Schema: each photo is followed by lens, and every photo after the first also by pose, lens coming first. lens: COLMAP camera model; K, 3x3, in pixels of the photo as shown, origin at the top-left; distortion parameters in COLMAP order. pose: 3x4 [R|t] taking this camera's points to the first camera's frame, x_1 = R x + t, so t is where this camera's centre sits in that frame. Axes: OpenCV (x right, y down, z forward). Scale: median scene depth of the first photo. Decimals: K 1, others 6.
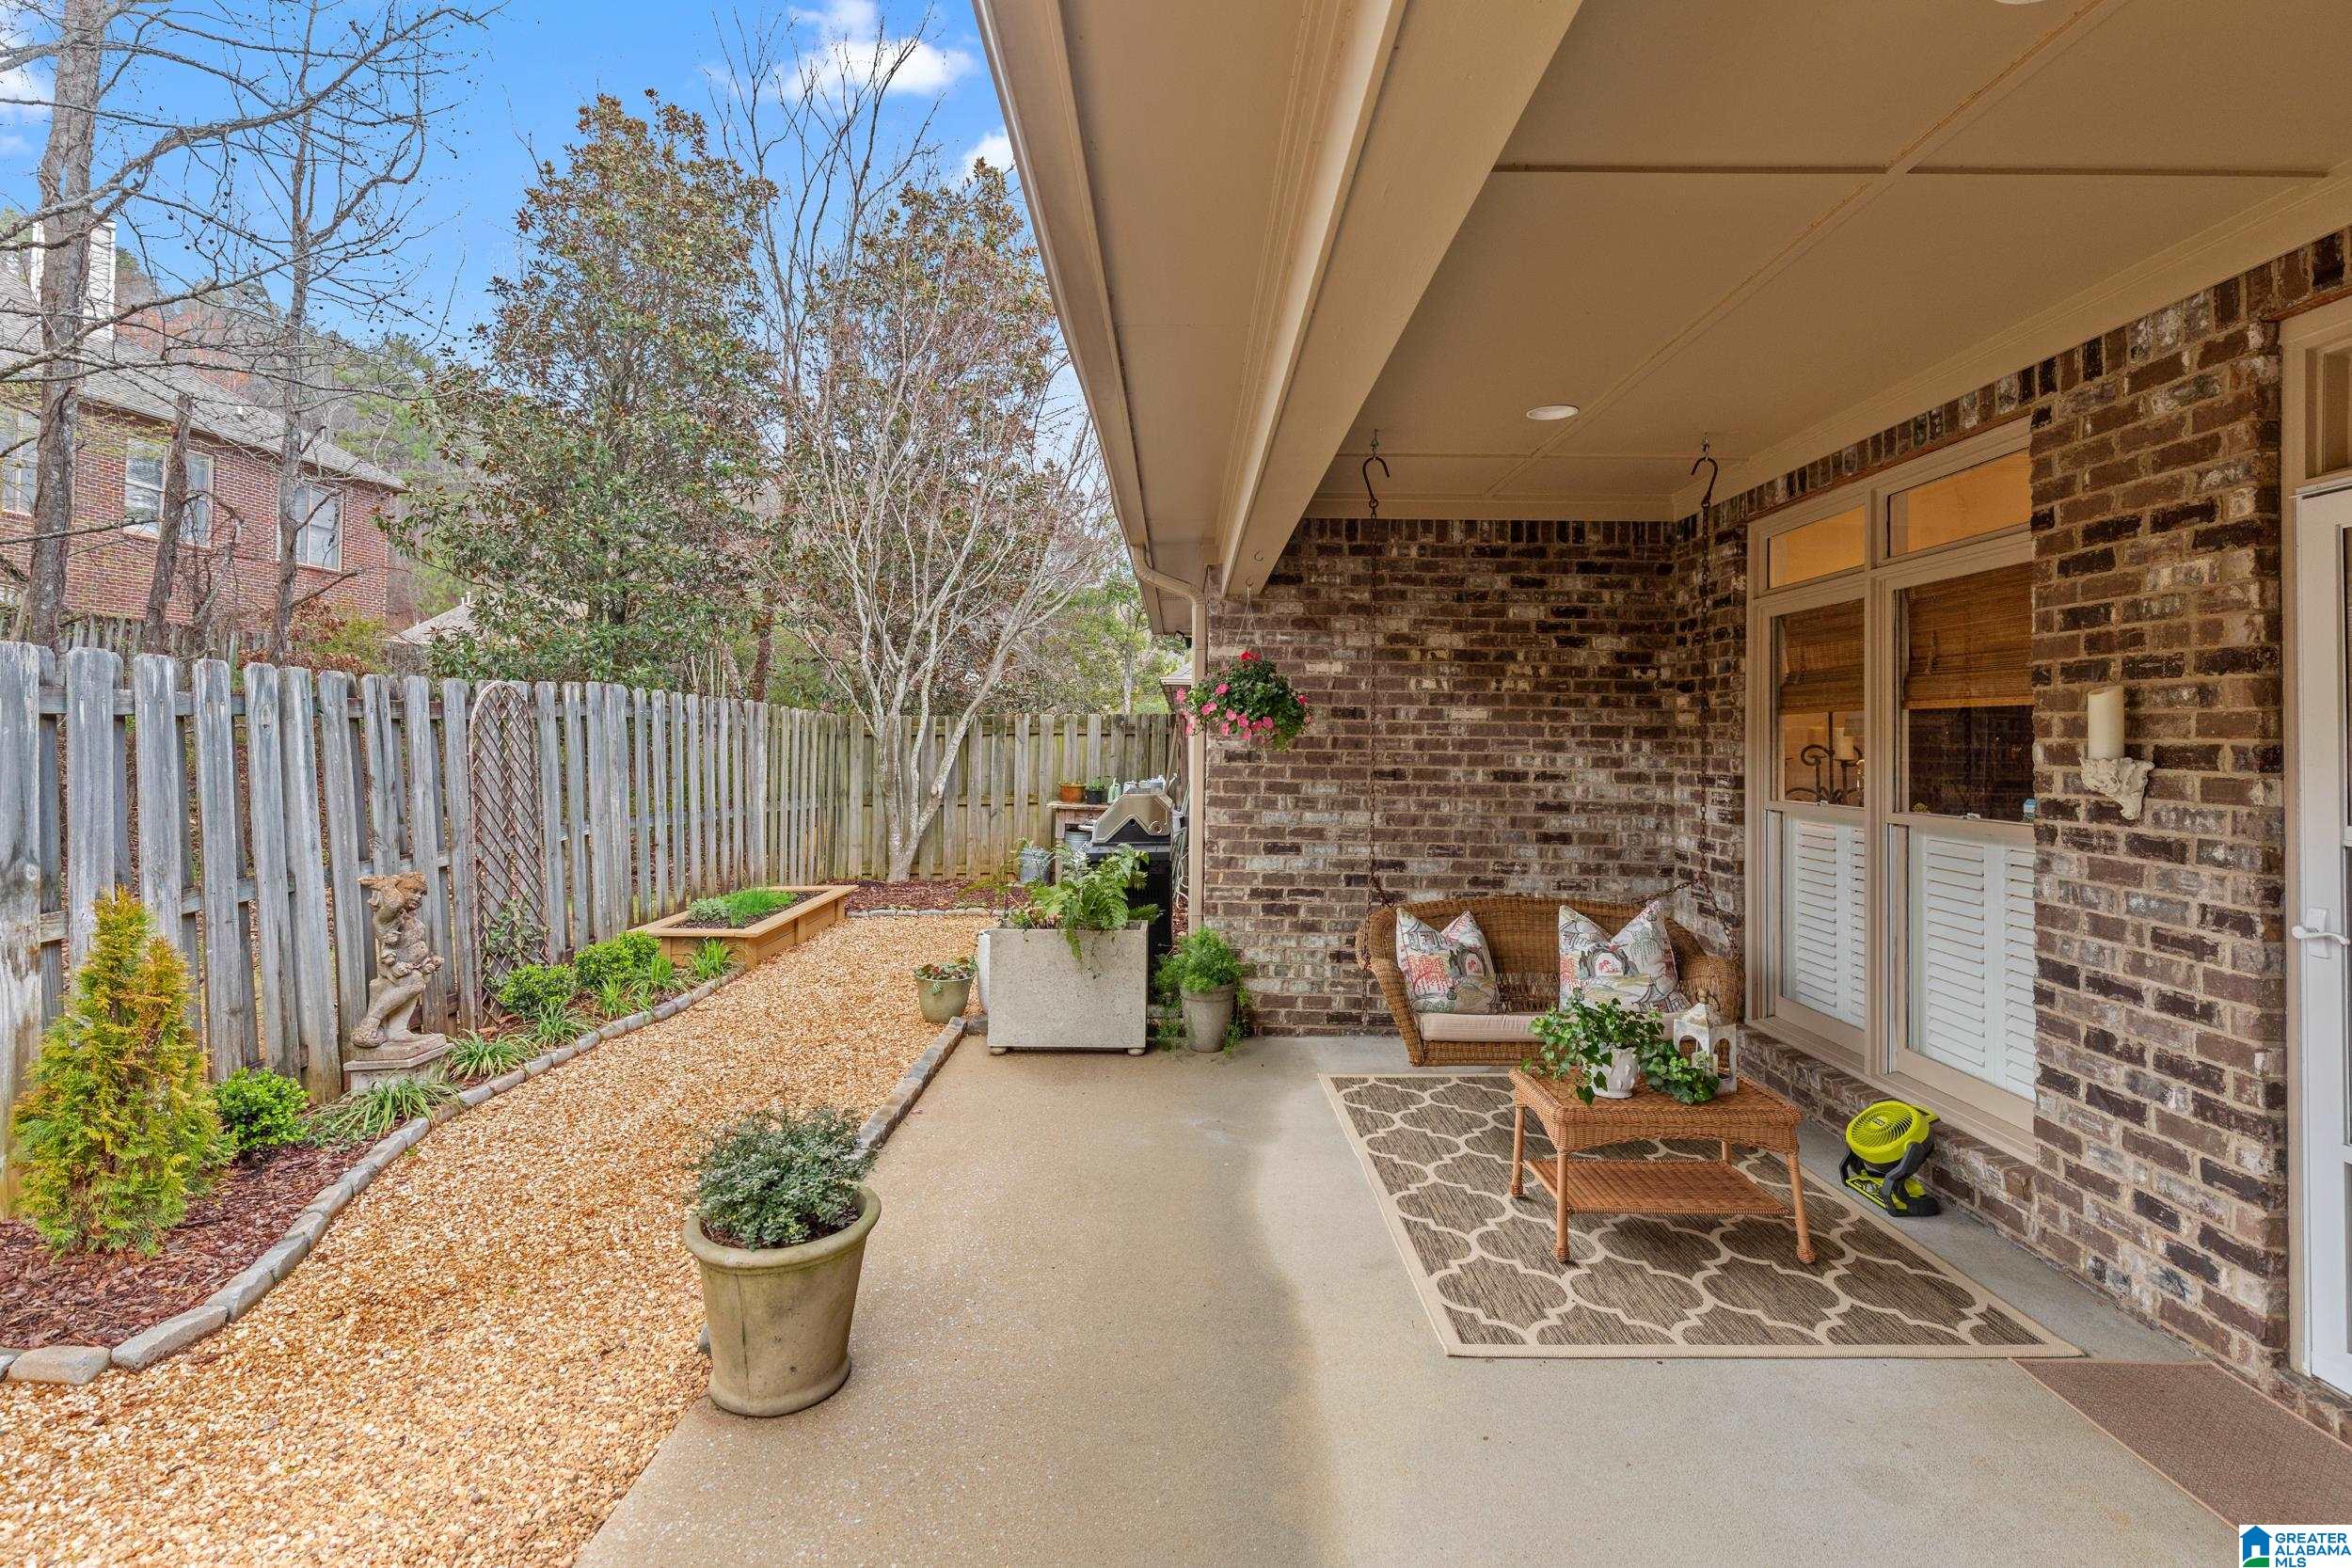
lens RADIAL K [[1066.2, 0, 1180.3], [0, 1066.2, 708.0], [0, 0, 1]] dist [0.004663, -0.000467]
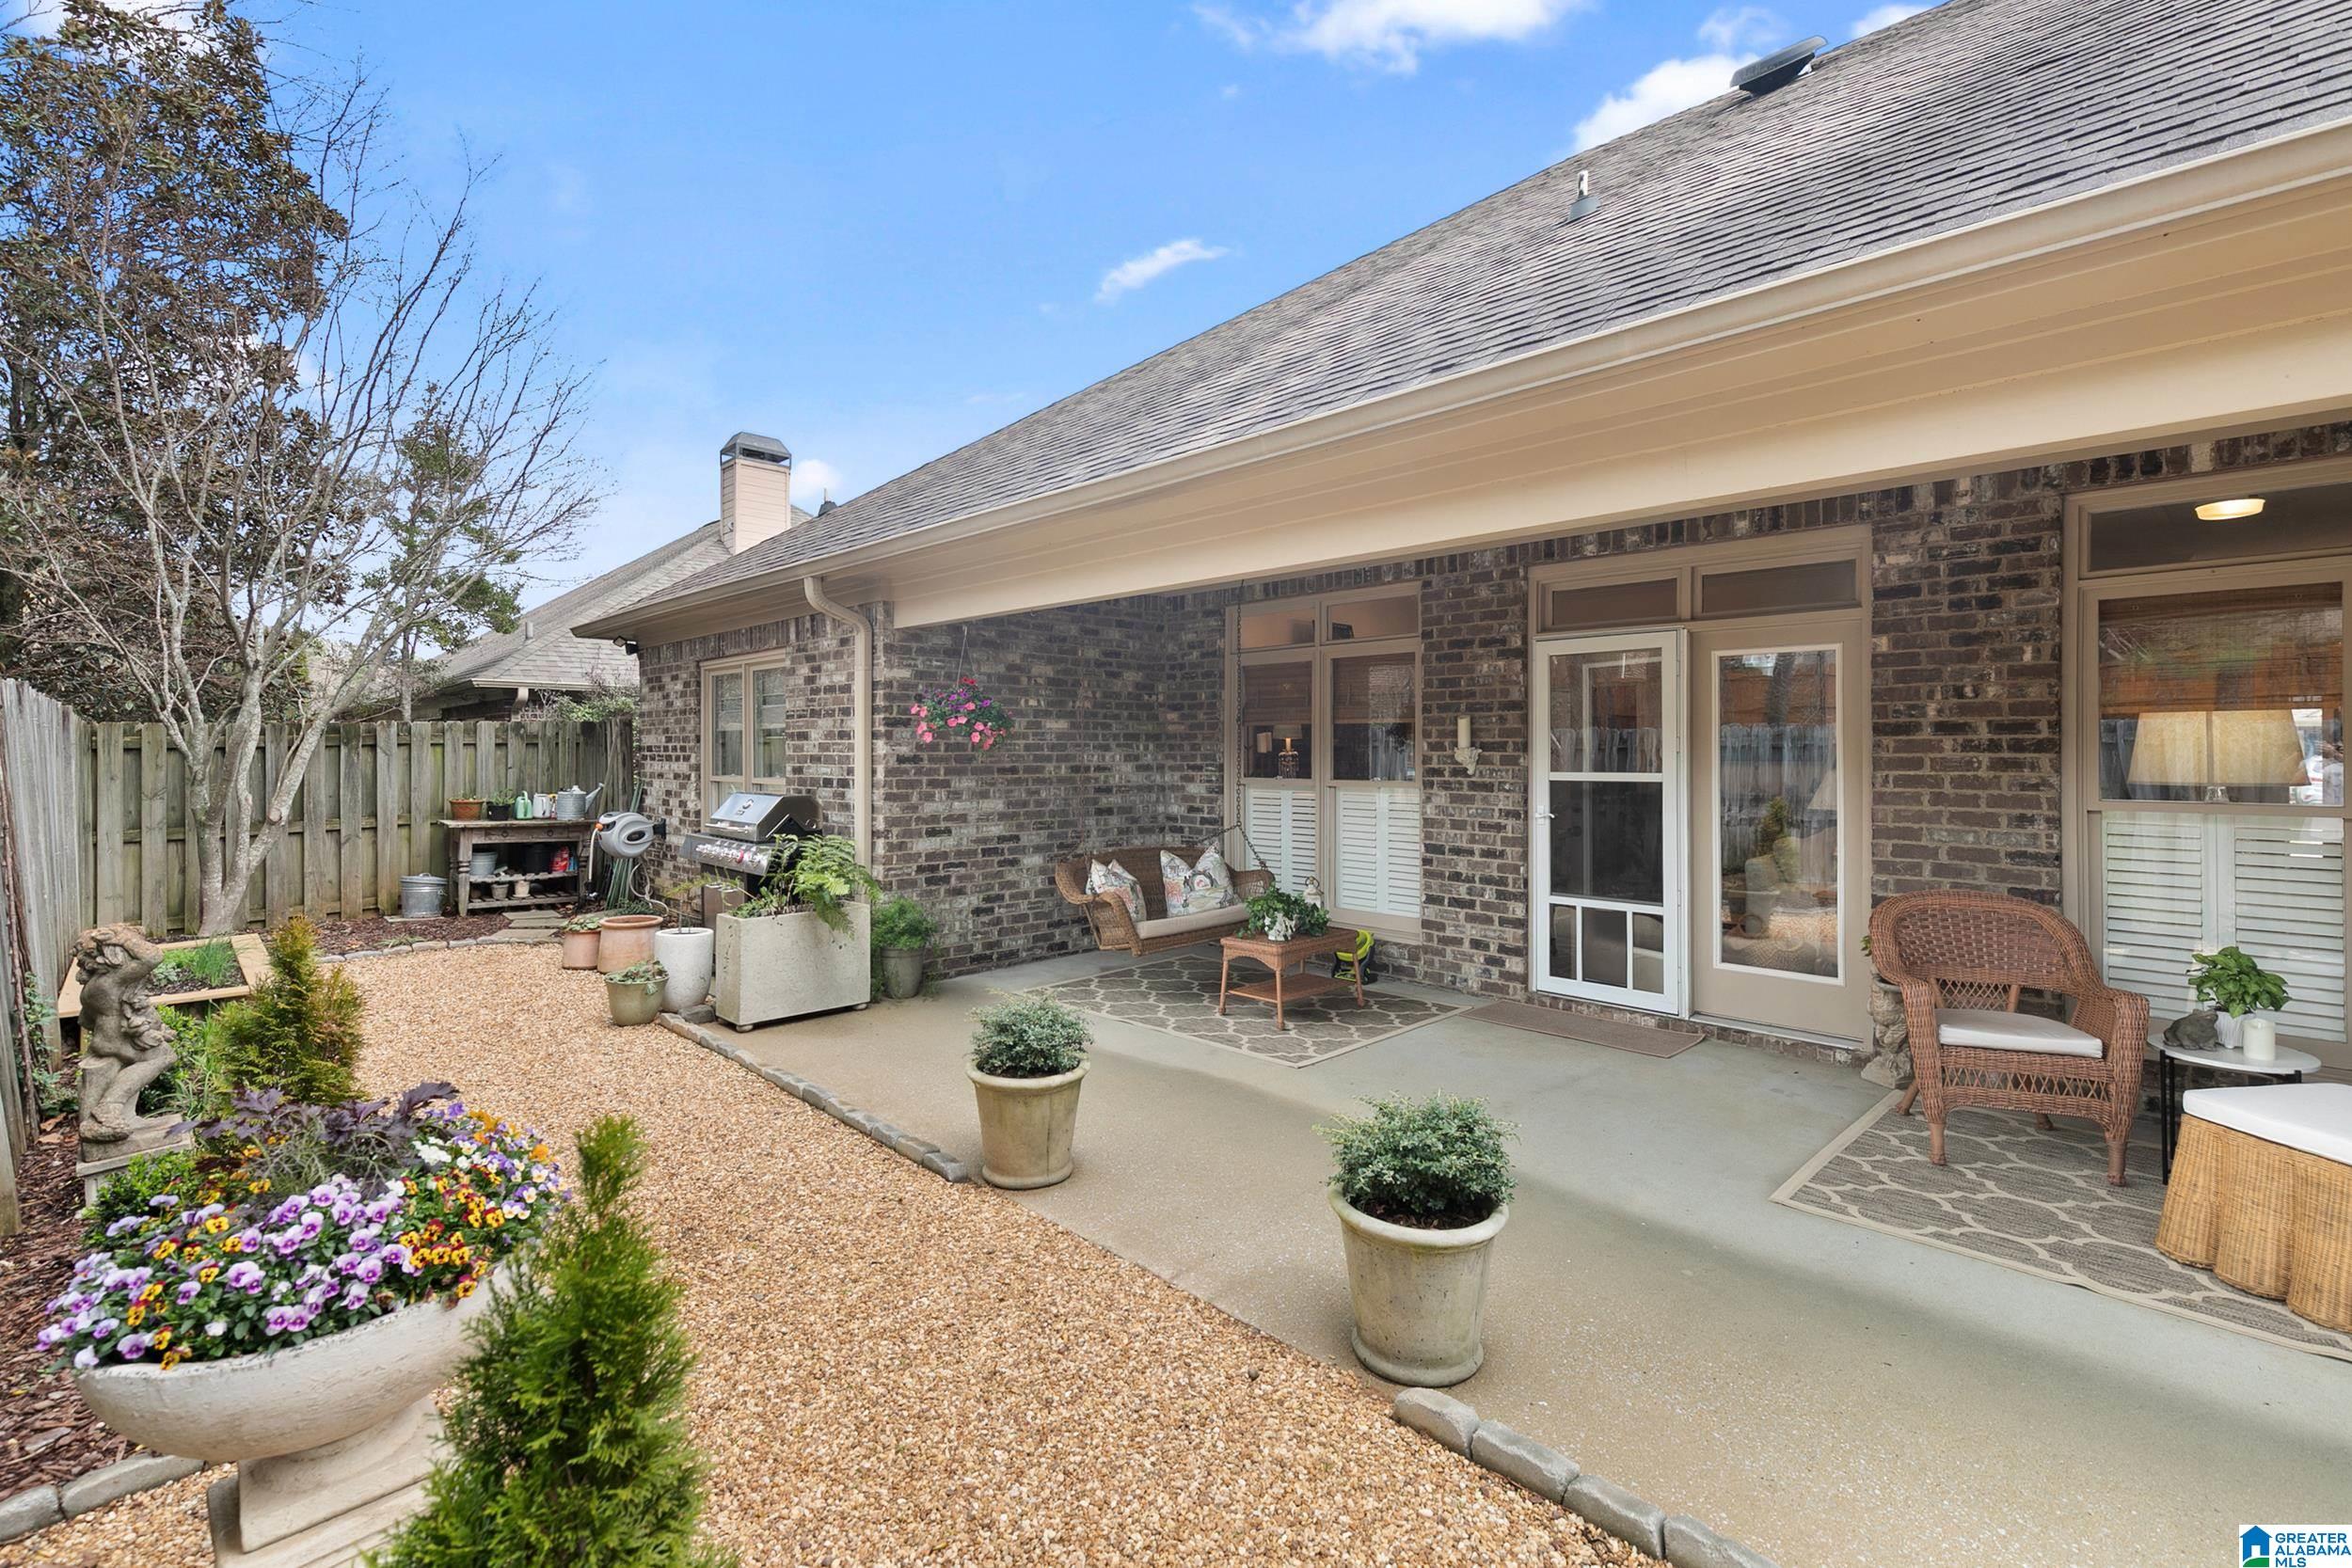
lens RADIAL K [[1066.2, 0, 1162.0], [0, 1066.2, 730.8], [0, 0, 1]] dist [0.004663, -0.000467]
pose [[0.728696, -0.003346, 0.684829, -0.753982], [-0.008311, 0.999871, 0.013729, -0.008855], [-0.684786, -0.015696, 0.728575, -0.124828]]
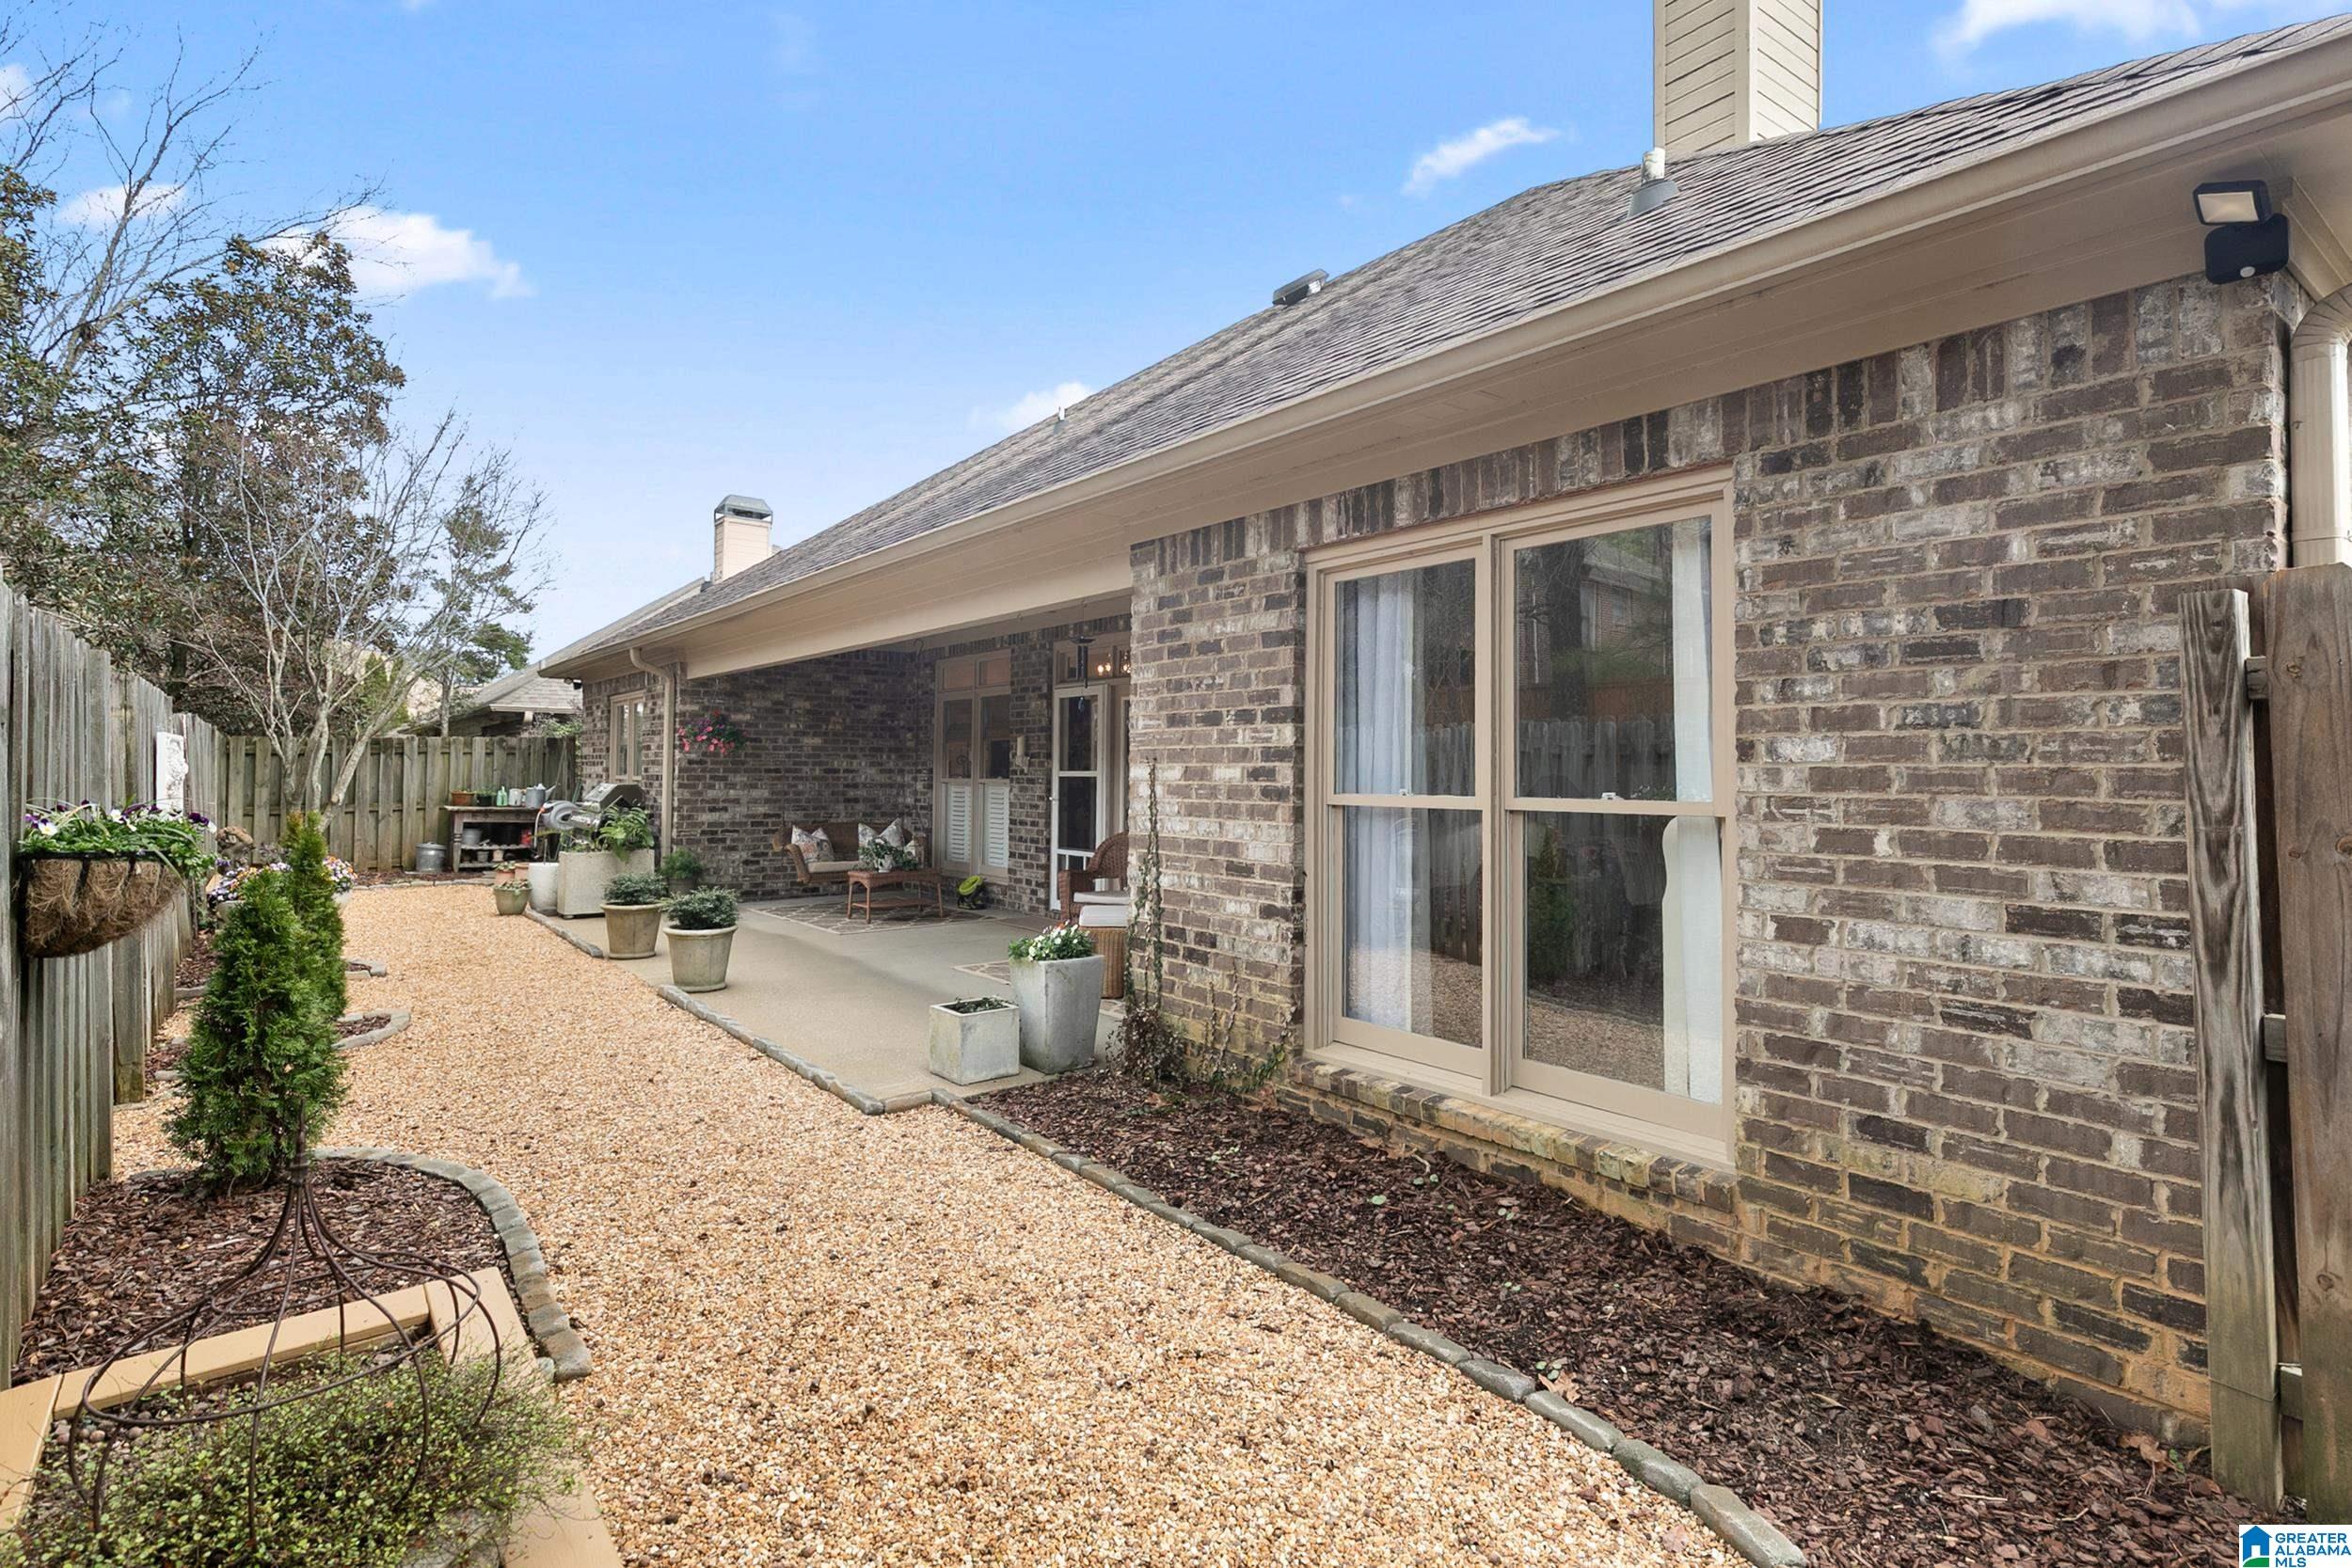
lens RADIAL K [[1136.6, 0, 1179.2], [0, 1136.6, 725.4], [0, 0, 1]] dist [-0.018277, 0.000565]
pose [[0.782427, 0.015875, 0.622540, -0.707649], [-0.013182, 0.999873, -0.008930, -0.018537], [-0.622603, -0.001219, 0.782537, -1.512860]]
